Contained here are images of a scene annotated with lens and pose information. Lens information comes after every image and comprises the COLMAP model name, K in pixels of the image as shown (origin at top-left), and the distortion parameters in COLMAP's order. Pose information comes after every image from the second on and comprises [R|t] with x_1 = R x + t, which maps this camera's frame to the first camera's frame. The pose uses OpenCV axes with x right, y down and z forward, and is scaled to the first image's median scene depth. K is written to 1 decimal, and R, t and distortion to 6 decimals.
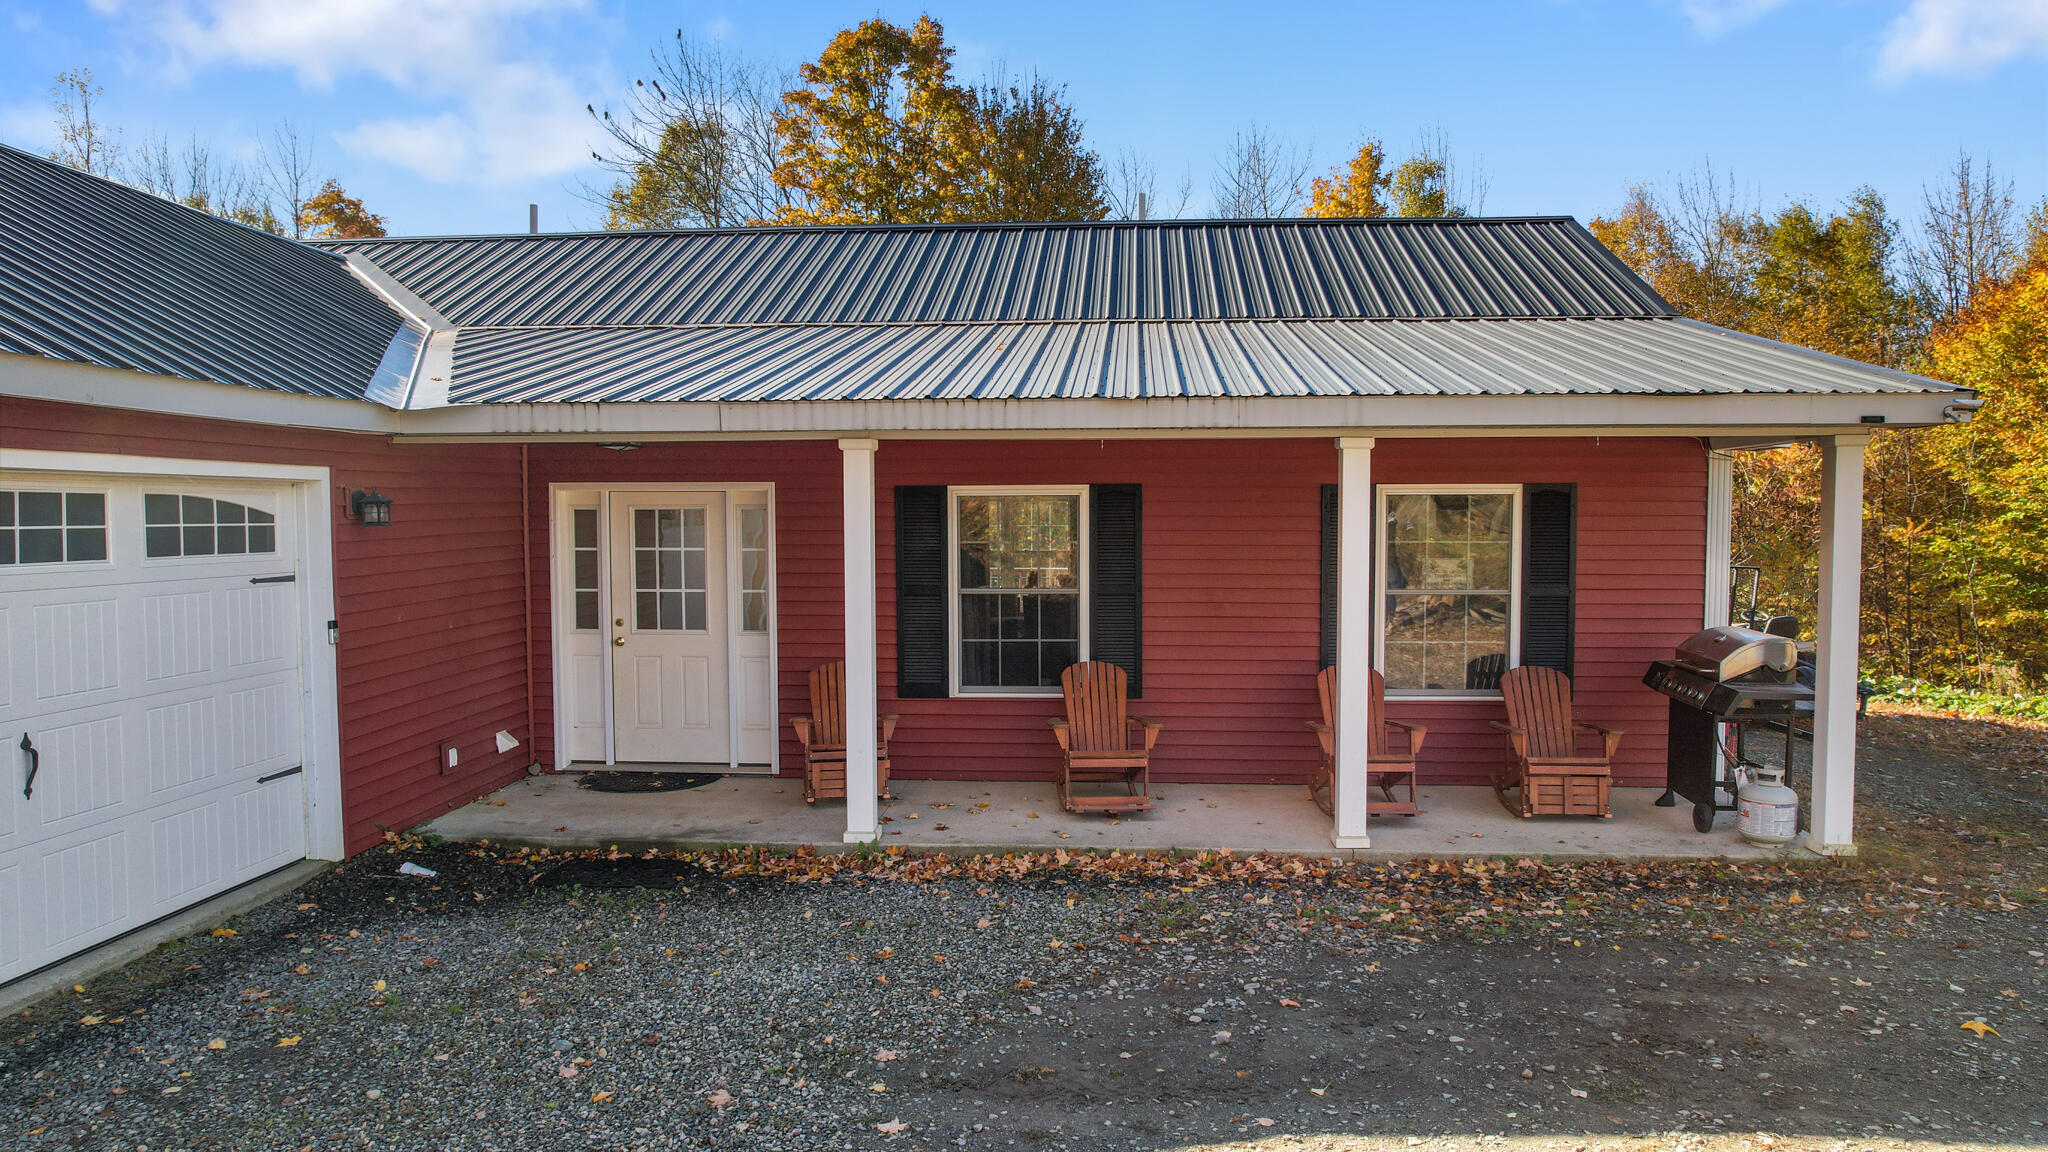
lens RADIAL K [[1315.2, 0, 1040.3], [0, 1315.2, 584.6], [0, 0, 1]] dist [-0.102402, 0.087118]
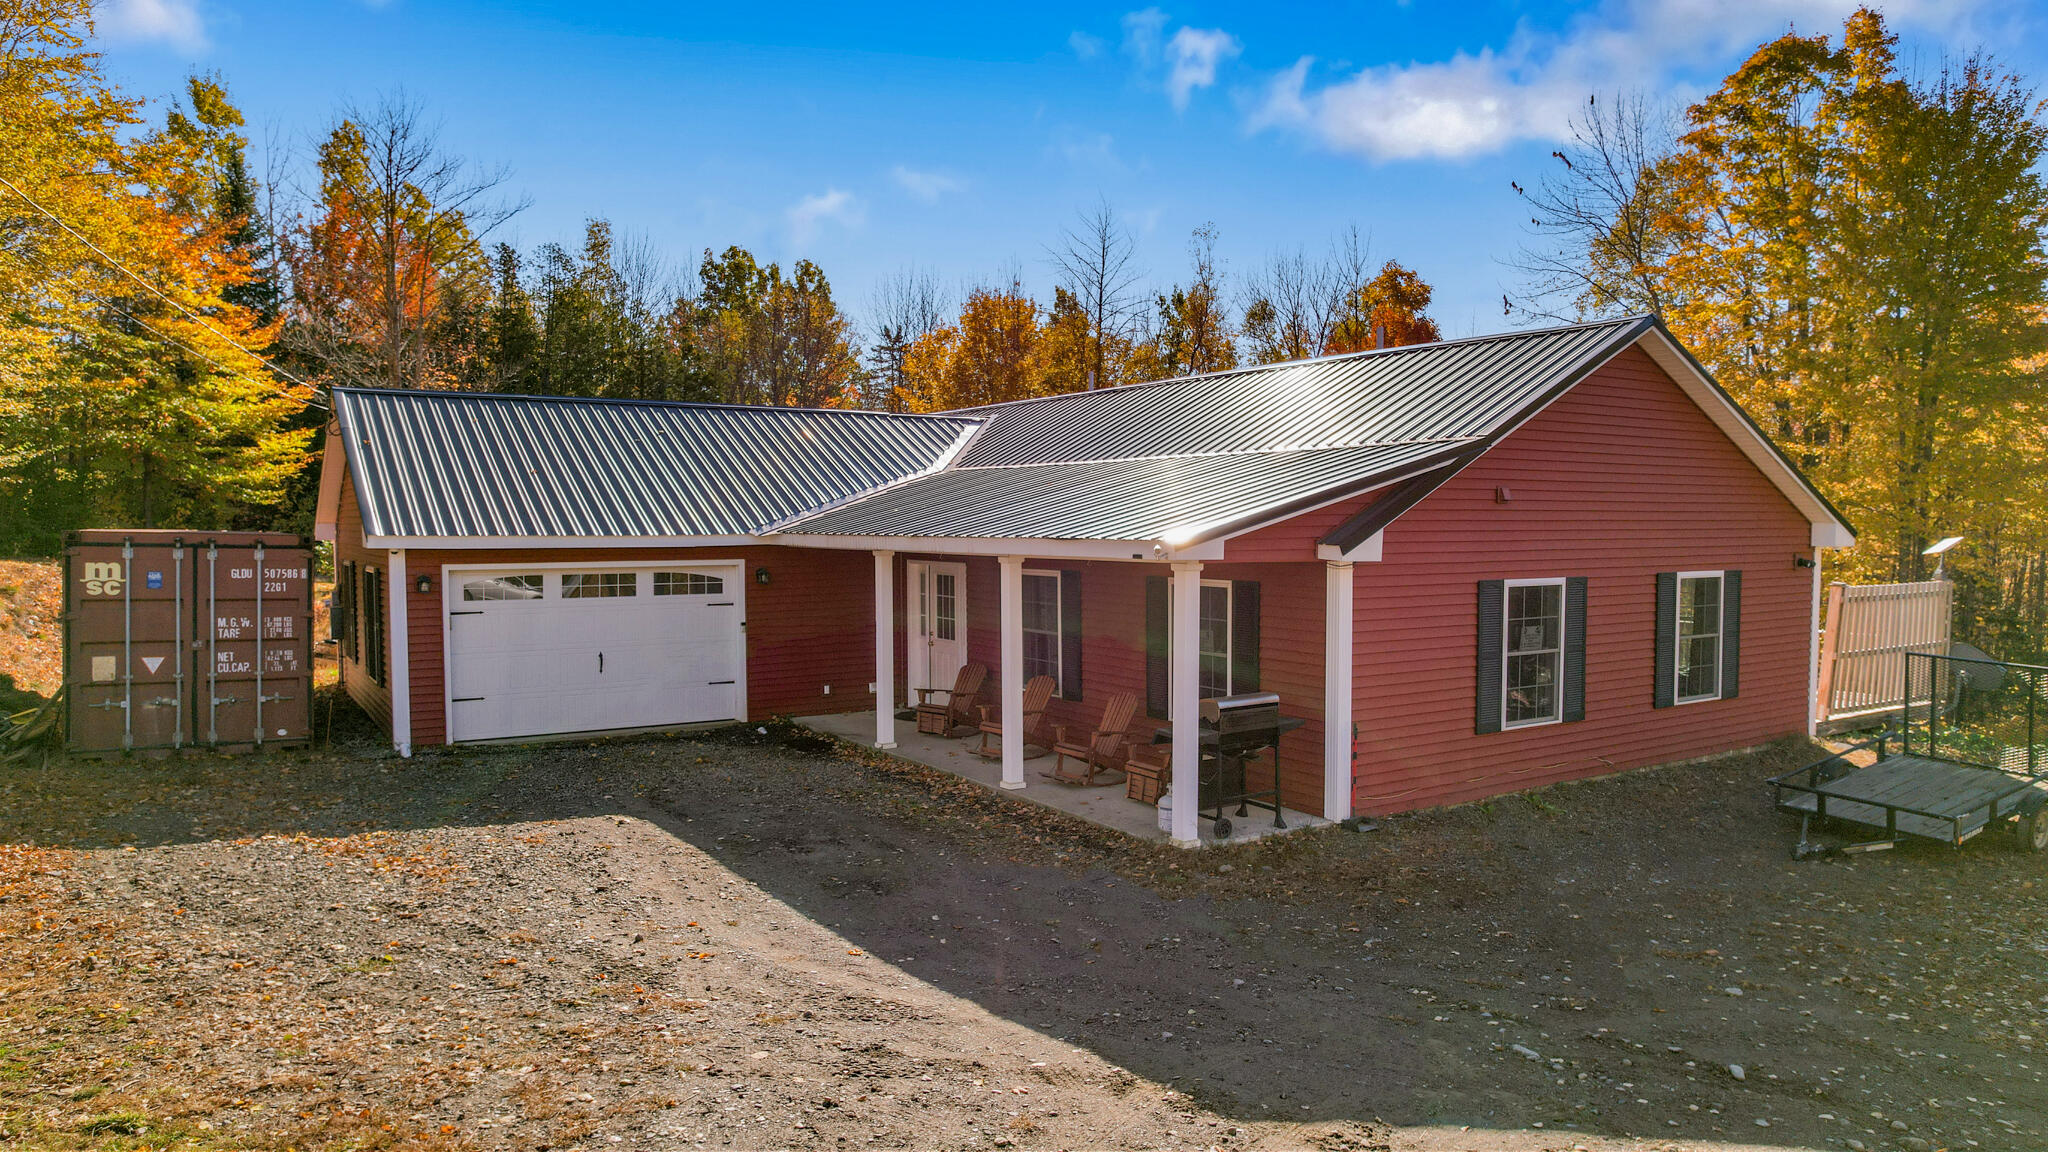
lens RADIAL K [[1315.2, 0, 1040.3], [0, 1315.2, 584.6], [0, 0, 1]] dist [-0.102402, 0.087118]
pose [[0.612181, 0.041017, -0.789653, 1.519083], [-0.045088, 0.998840, 0.016928, -0.096498], [0.789431, 0.025241, 0.613320, -0.059571]]
